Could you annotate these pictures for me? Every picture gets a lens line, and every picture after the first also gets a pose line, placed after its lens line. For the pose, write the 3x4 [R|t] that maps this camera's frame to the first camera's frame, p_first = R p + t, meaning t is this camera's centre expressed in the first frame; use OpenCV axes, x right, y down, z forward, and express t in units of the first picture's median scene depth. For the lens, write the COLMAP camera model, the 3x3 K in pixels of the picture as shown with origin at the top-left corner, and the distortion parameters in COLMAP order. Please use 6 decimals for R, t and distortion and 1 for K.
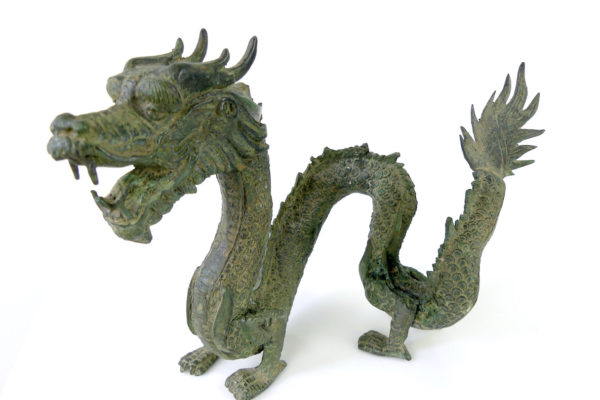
lens RADIAL K [[471.6, 0, 301.5], [0, 471.6, 220.8], [0, 0, 1]] dist [-0.015772, 0.000452]
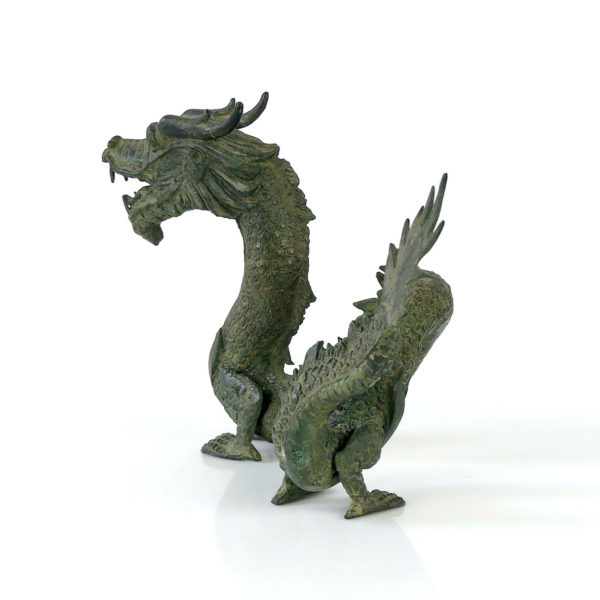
lens RADIAL K [[1673.4, 0, 300.0], [0, 1673.4, 300.0], [0, 0, 1]] dist [0.490062, -0.055457]
pose [[0.073478, 0.200286, -0.976978, 2.893907], [-0.385066, 0.909357, 0.157463, -0.473787], [0.919959, 0.364631, 0.143941, 0.516030]]
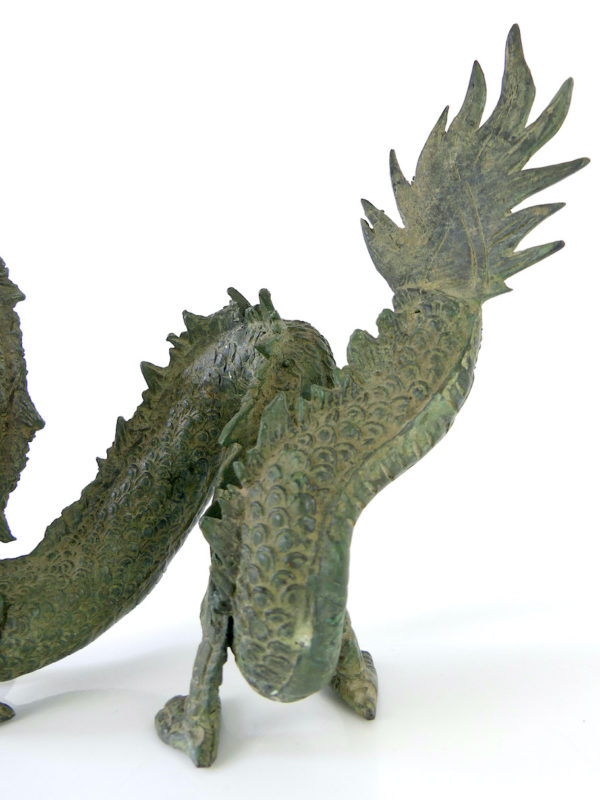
lens RADIAL K [[699.9, 0, 288.2], [0, 699.9, 411.7], [0, 0, 1]] dist [-0.012681, -0.003343]
pose [[0.796285, -0.071424, -0.600690, 0.649781], [-0.121338, 0.953965, -0.274278, 0.165980], [0.592627, 0.291290, 0.750962, 0.531649]]
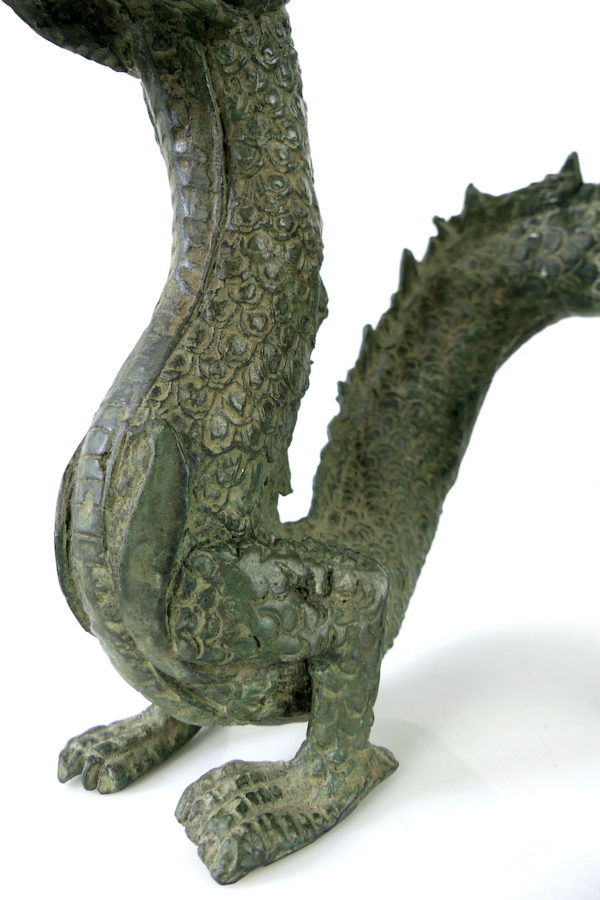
lens RADIAL K [[707.5, 0, 300.0], [0, 707.5, 450.0], [0, 0, 1]] dist [-0.015772, 0.000452]
pose [[0.979889, -0.075795, -0.184590, 0.004596], [0.013203, 0.947652, -0.319031, 0.257369], [0.199108, 0.310177, 0.929594, 0.513923]]
